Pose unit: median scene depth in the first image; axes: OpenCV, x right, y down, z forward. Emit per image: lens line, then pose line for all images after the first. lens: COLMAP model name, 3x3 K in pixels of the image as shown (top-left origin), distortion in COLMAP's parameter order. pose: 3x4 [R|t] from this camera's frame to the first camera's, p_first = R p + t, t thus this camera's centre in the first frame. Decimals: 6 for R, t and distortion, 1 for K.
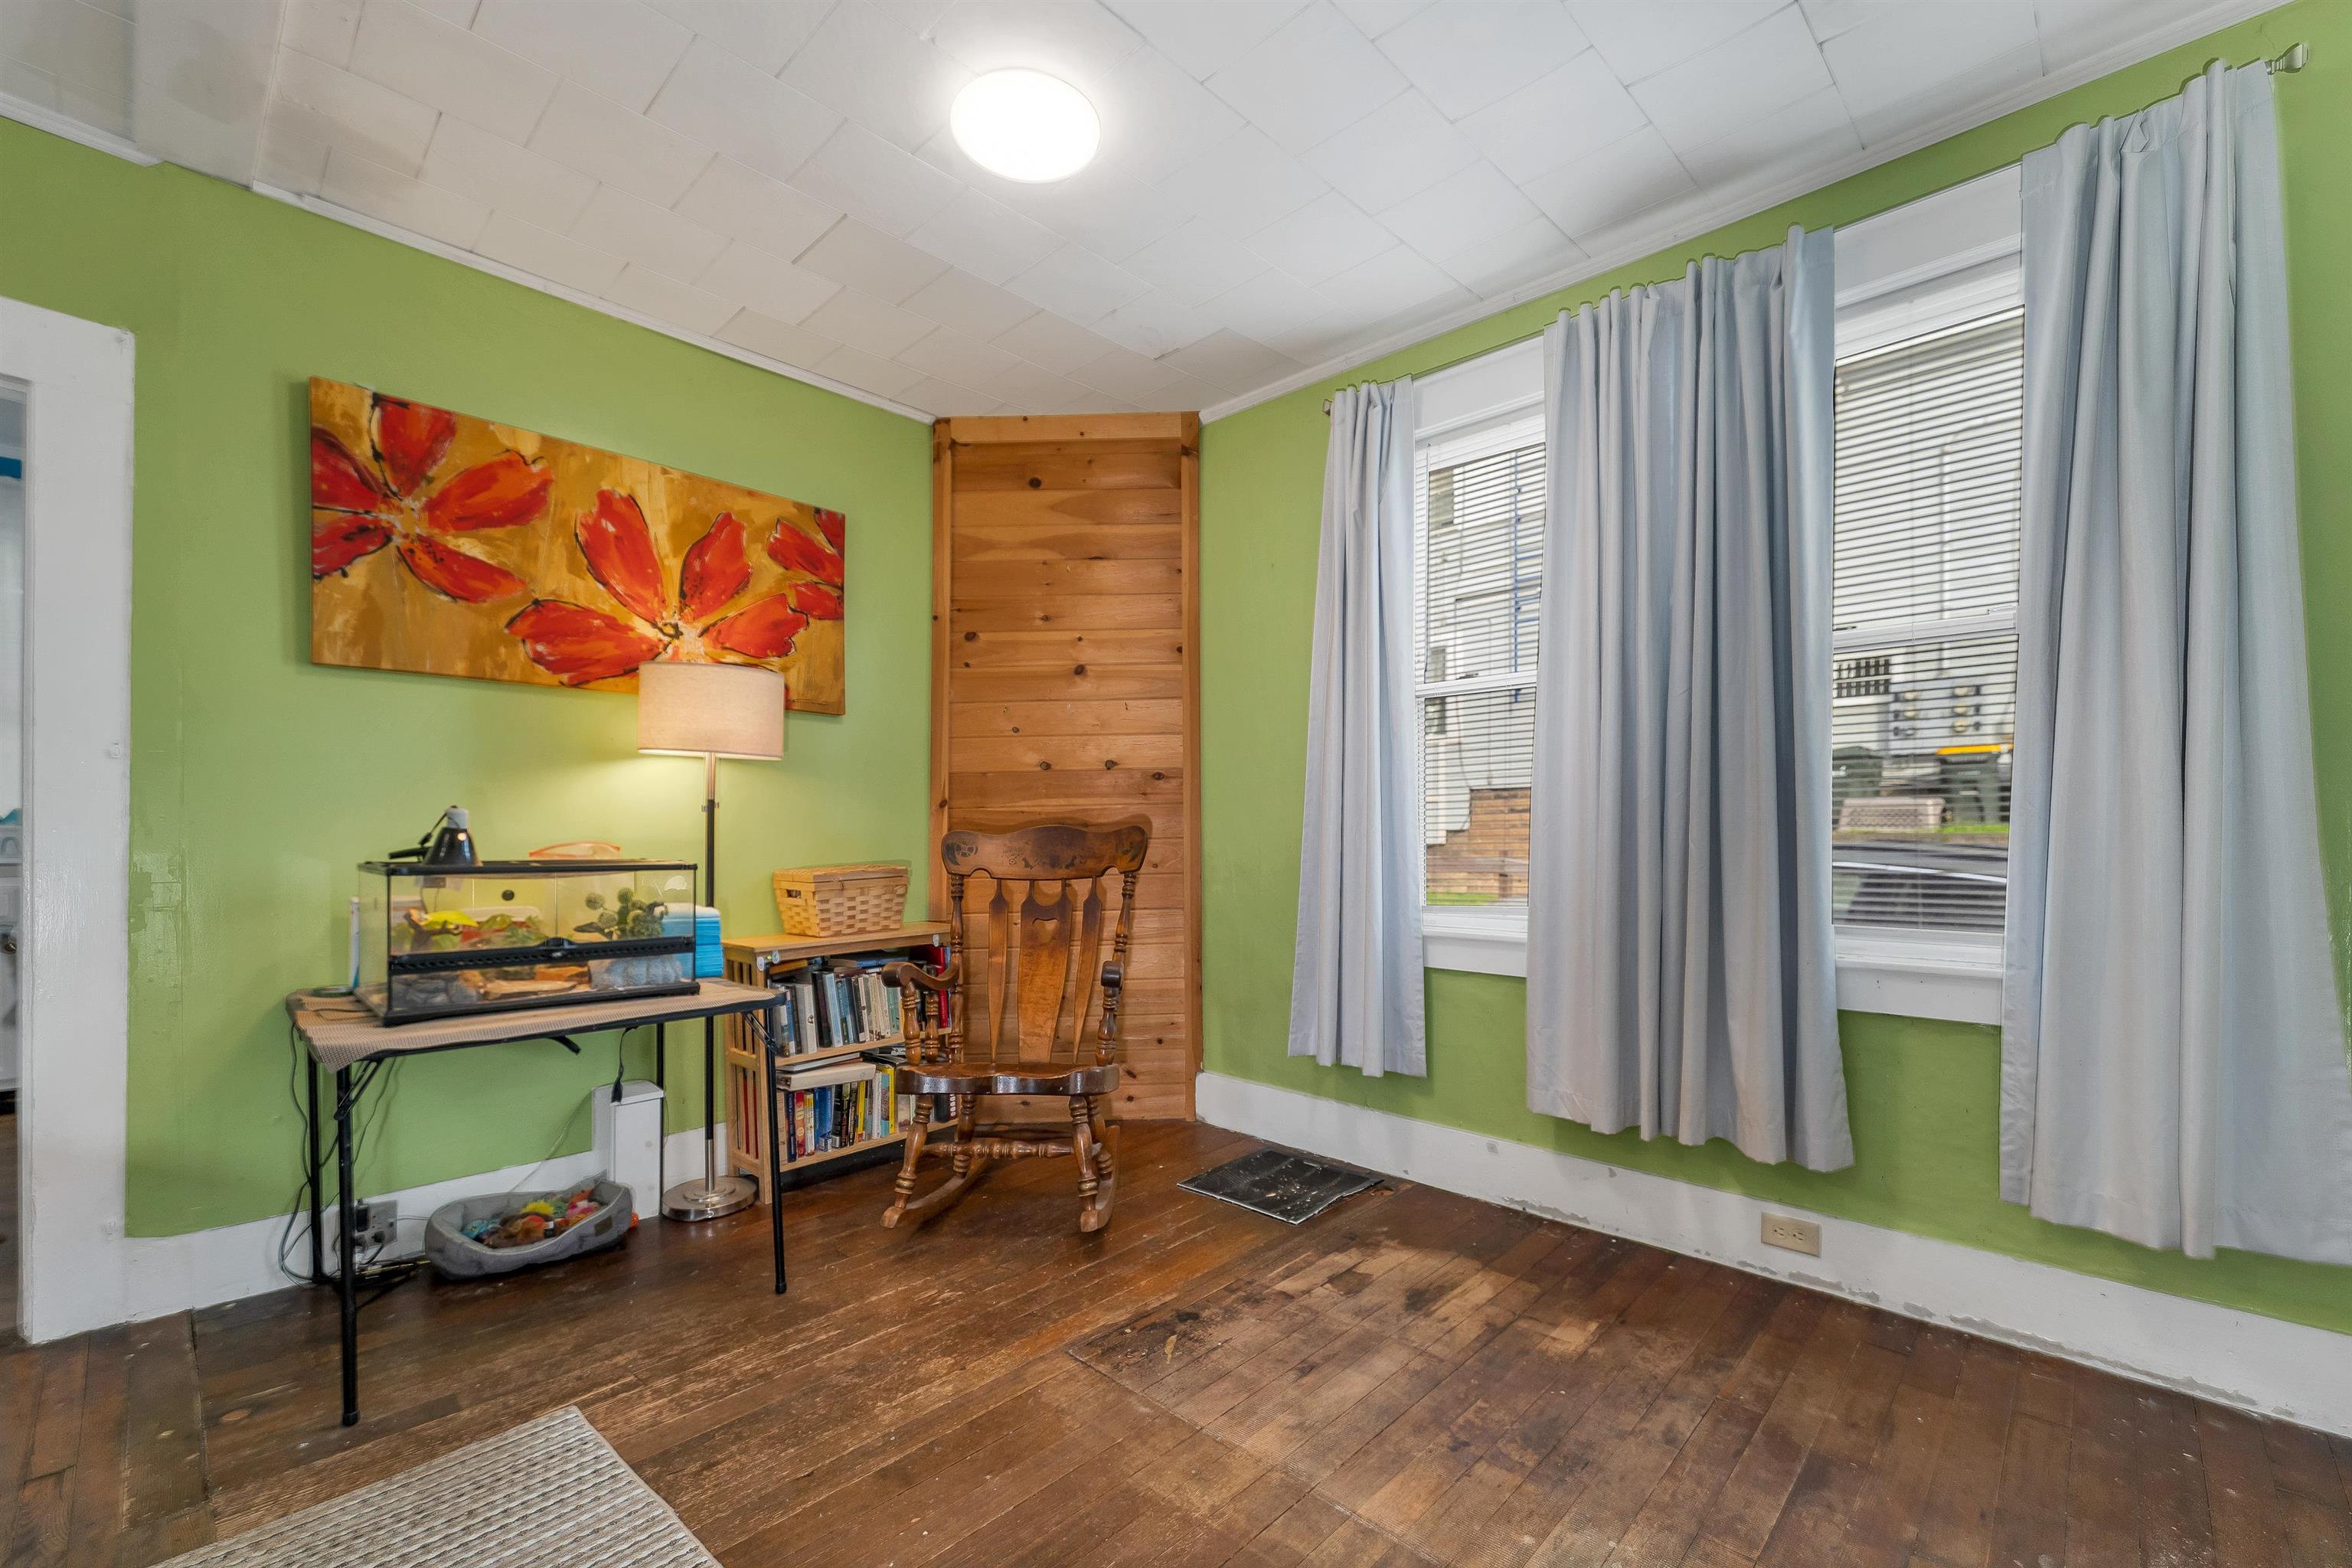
lens RADIAL K [[985.8, 0, 1169.8], [0, 985.8, 840.3], [0, 0, 1]] dist [-0.000343, -0.000201]
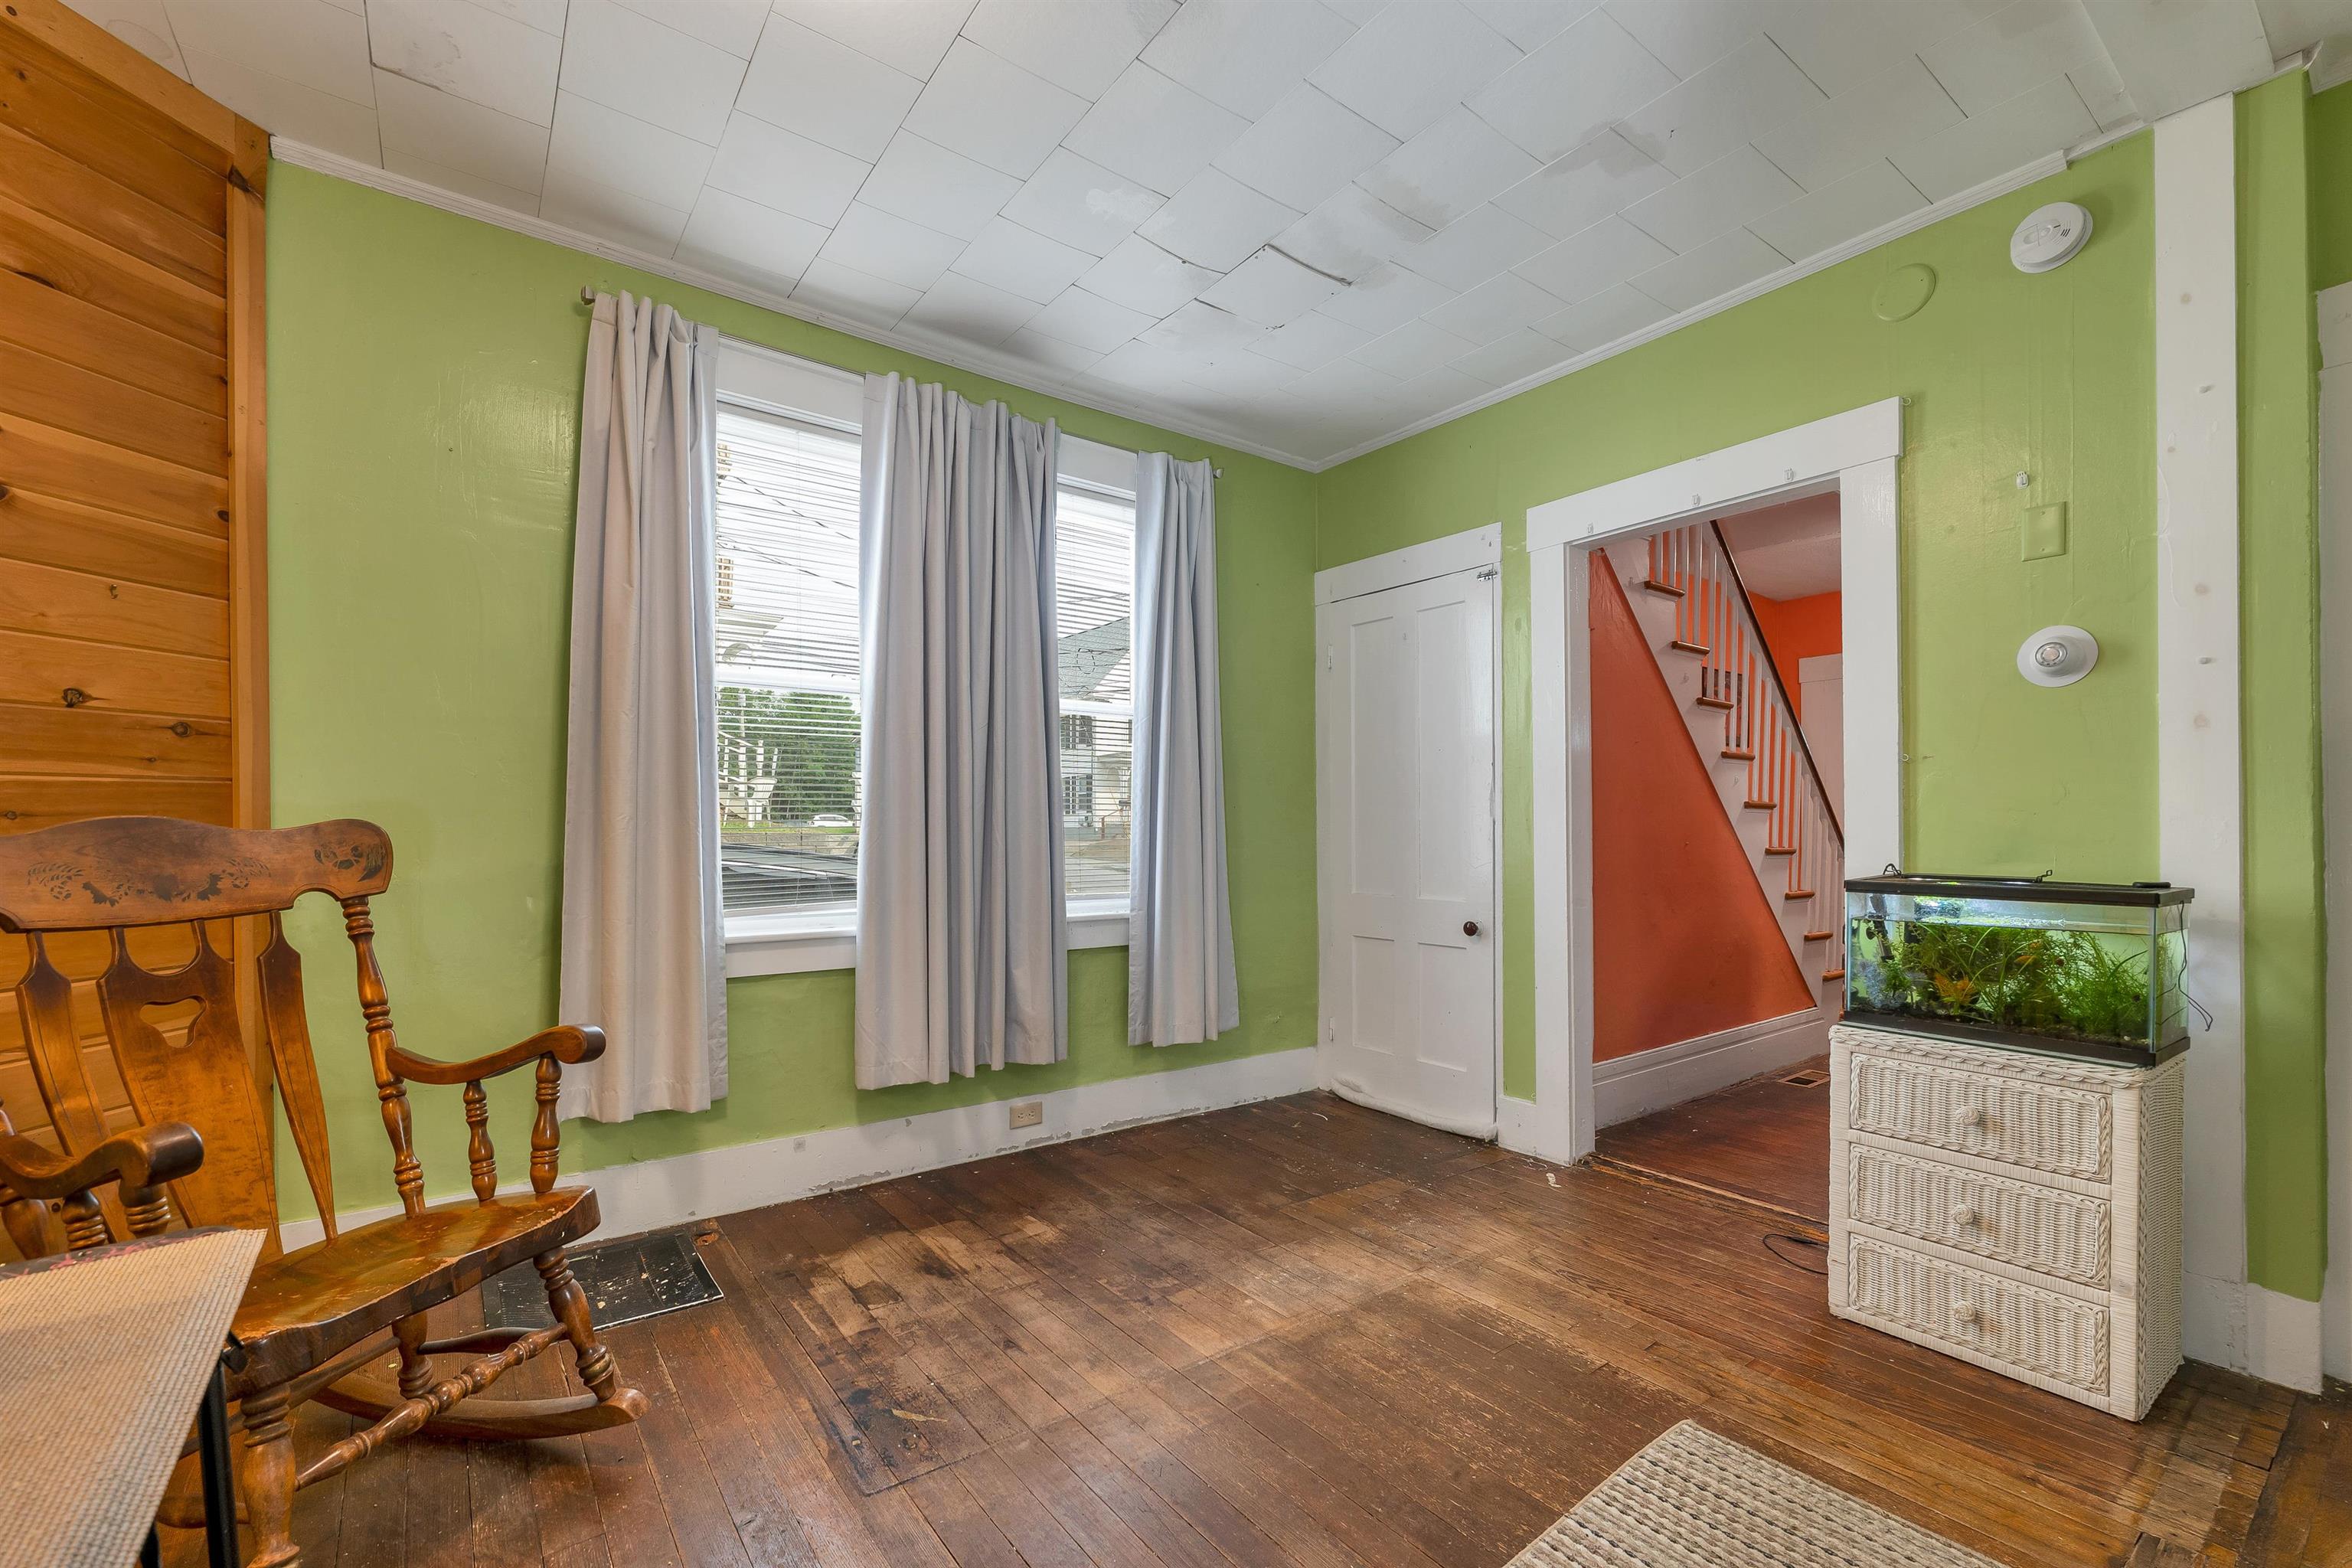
lens RADIAL K [[985.8, 0, 1169.8], [0, 985.8, 840.3], [0, 0, 1]] dist [-0.000343, -0.000201]
pose [[0.166084, -0.007051, 0.986086, -0.707713], [0.004184, 0.999970, 0.006446, -0.005674], [-0.986103, 0.003055, 0.166109, 0.535519]]
